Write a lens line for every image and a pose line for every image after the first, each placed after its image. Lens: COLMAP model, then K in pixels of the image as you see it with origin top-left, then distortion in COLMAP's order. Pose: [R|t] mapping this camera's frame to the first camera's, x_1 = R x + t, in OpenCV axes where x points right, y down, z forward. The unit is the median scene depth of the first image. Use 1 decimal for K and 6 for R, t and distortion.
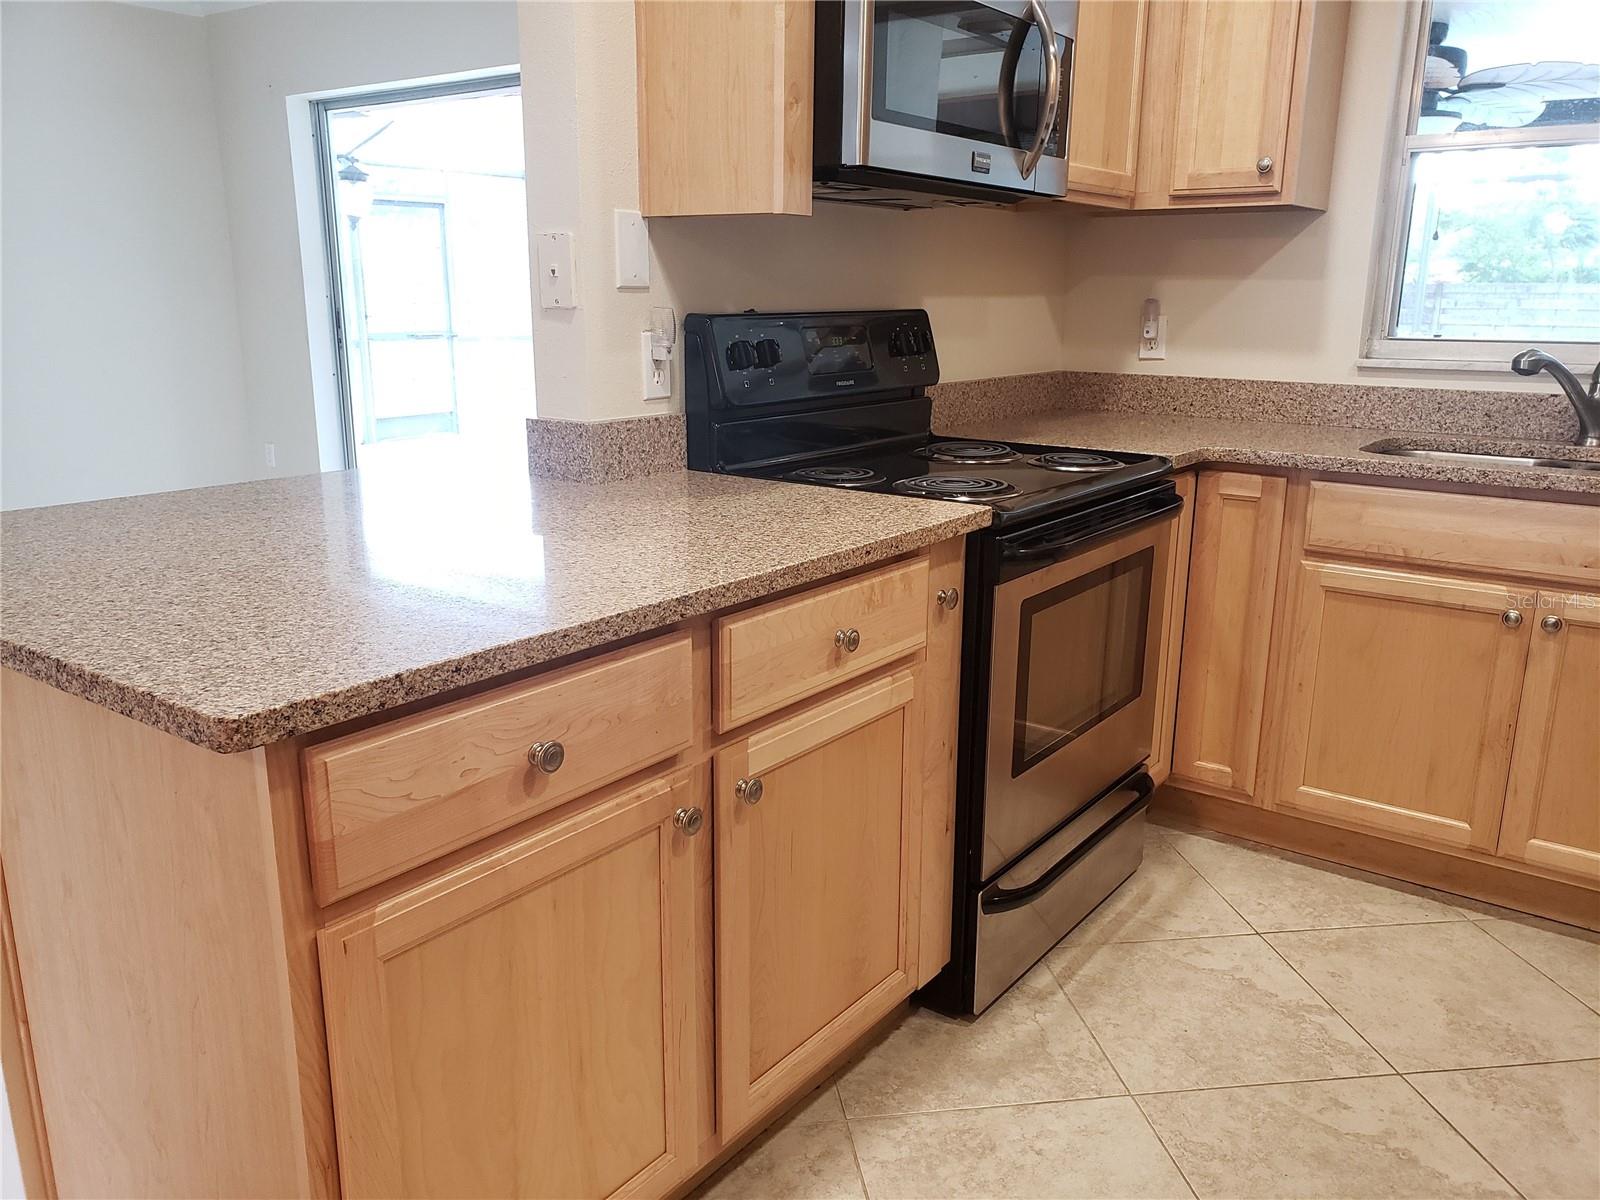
lens RADIAL K [[1249.0, 0, 799.7], [0, 1249.0, 621.8], [0, 0, 1]] dist [-0.004211, 0.020014]
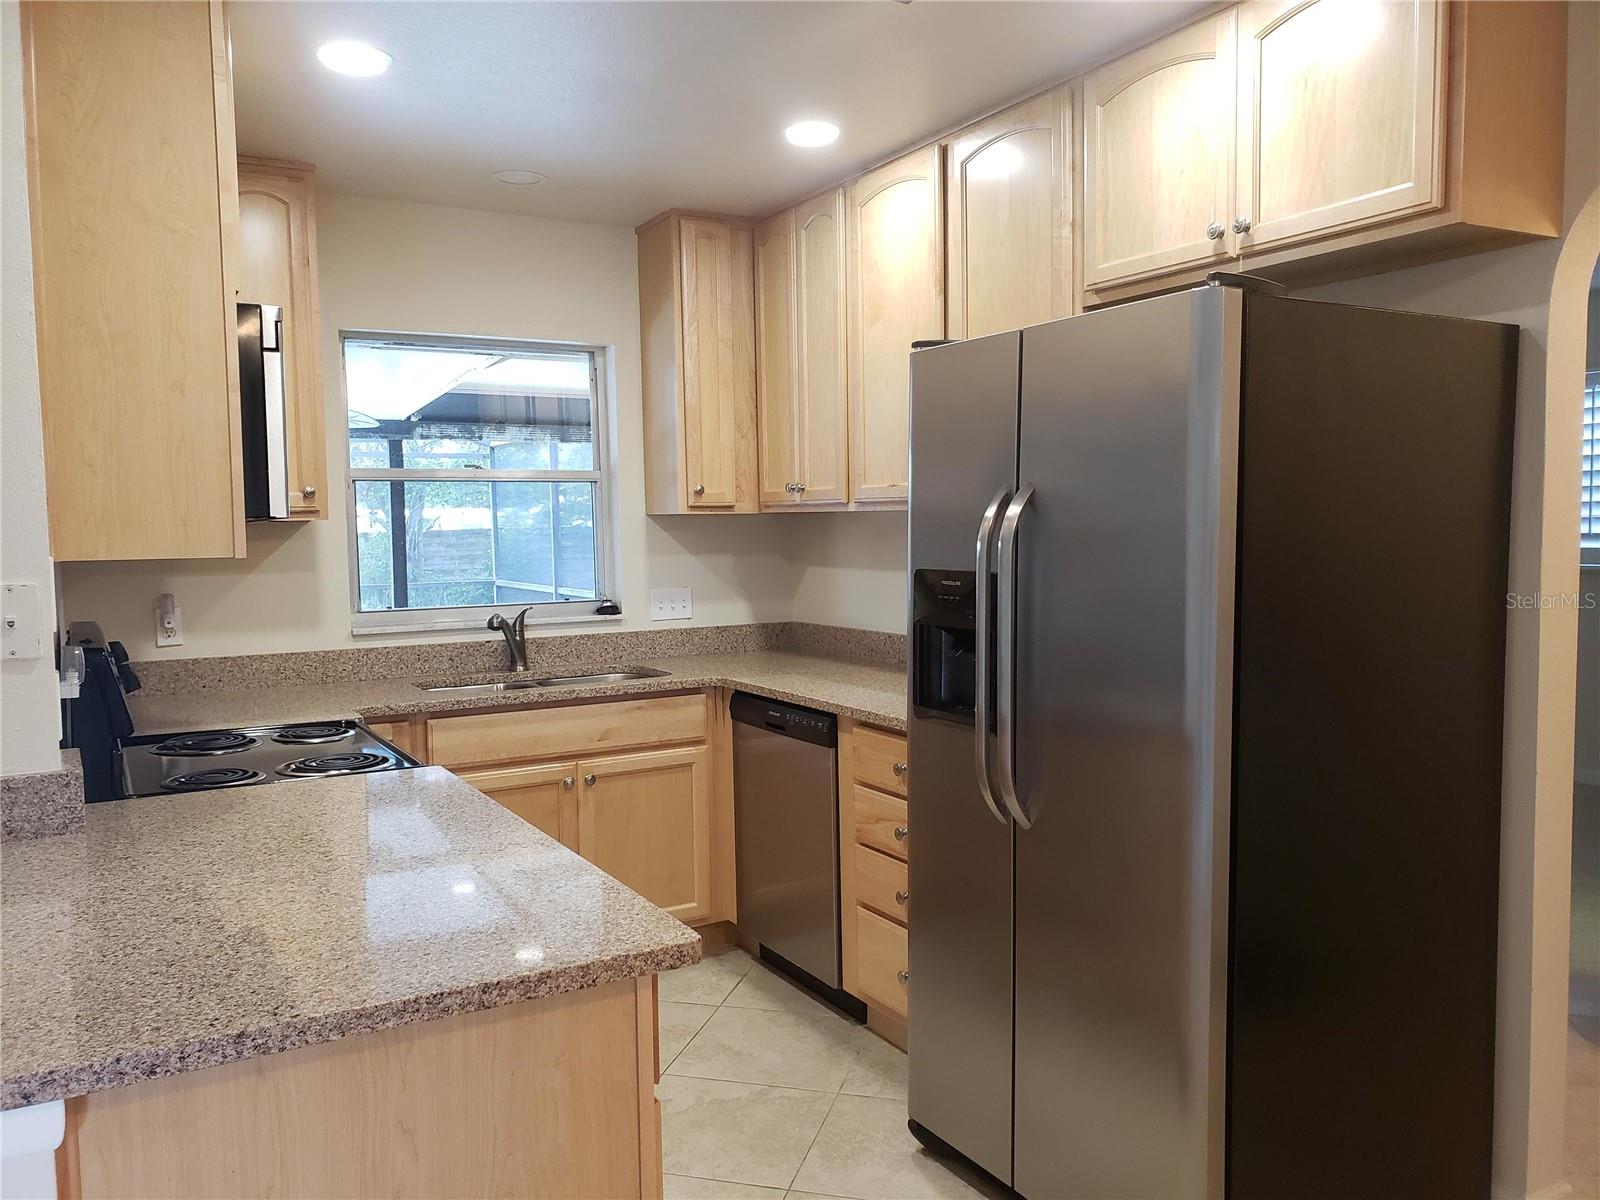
lens RADIAL K [[1249.0, 0, 794.6], [0, 1249.0, 603.2], [0, 0, 1]] dist [-0.004211, 0.020014]
pose [[0.393639, -0.074821, 0.916215, -0.661026], [0.256899, 0.965925, -0.031492, -0.088884], [-0.882639, 0.247771, 0.399447, 0.071439]]
